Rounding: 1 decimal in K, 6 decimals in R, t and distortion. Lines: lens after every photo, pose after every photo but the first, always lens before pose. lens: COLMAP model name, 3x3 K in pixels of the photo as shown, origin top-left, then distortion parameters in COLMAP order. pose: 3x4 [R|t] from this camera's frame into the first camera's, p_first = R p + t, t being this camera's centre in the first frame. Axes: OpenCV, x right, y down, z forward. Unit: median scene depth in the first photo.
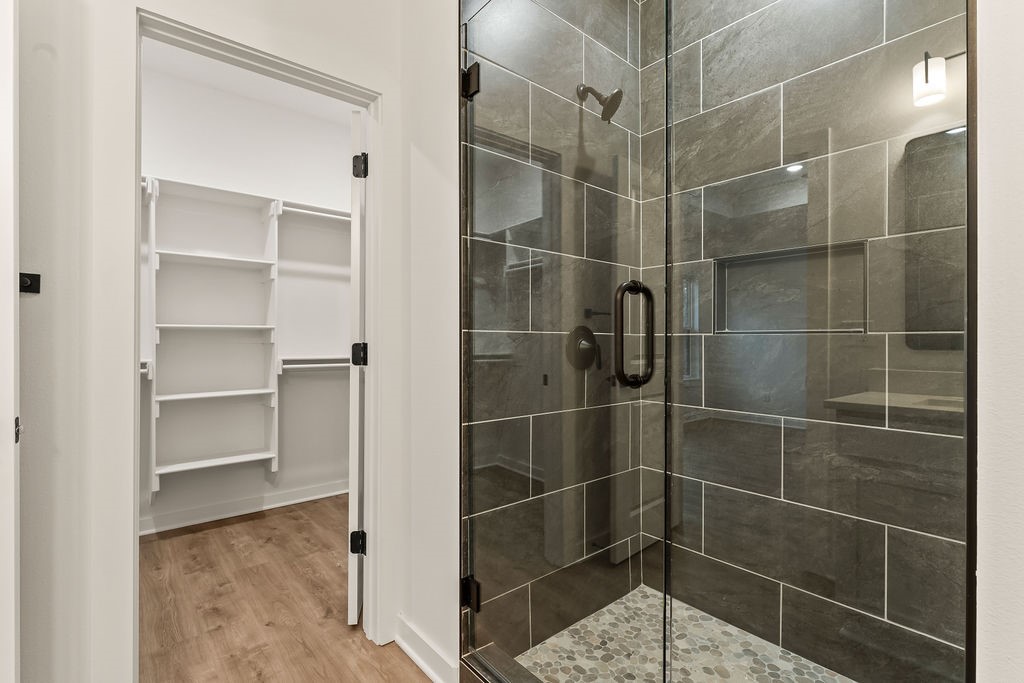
lens RADIAL K [[480.6, 0, 512.0], [0, 480.6, 341.5], [0, 0, 1]] dist [-0.001108, -0.000138]
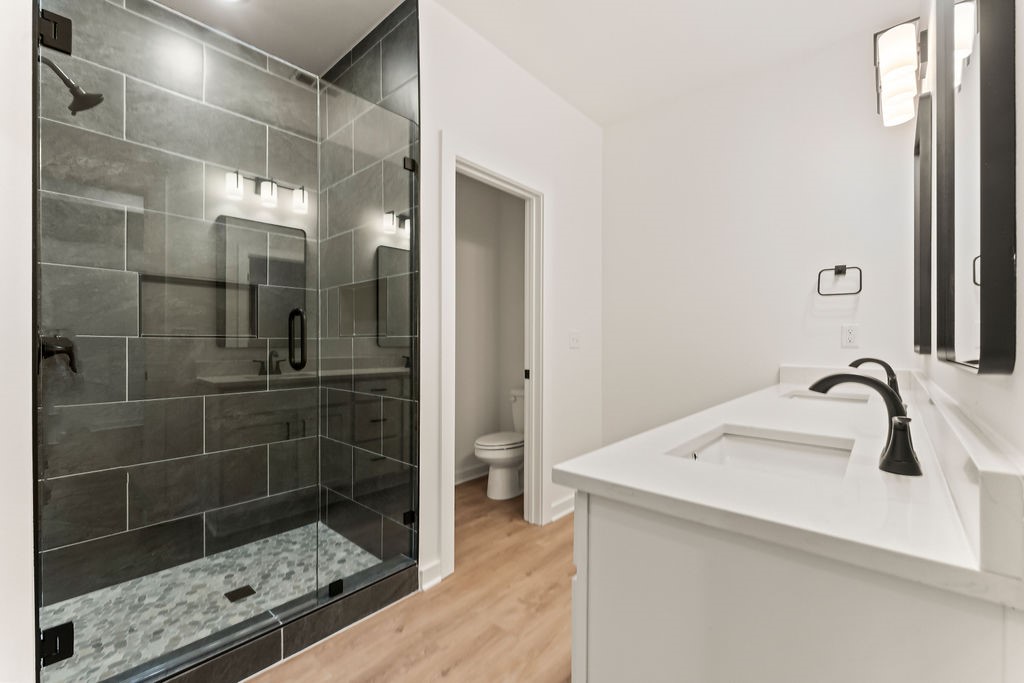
lens RADIAL K [[424.2, 0, 512.1], [0, 424.2, 350.7], [0, 0, 1]] dist [-0.000556, 0.000030]
pose [[-0.144311, -0.020867, 0.989312, -0.802726], [0.002188, 0.999768, 0.021406, -0.001617], [-0.989530, 0.005254, -0.144232, 0.274263]]
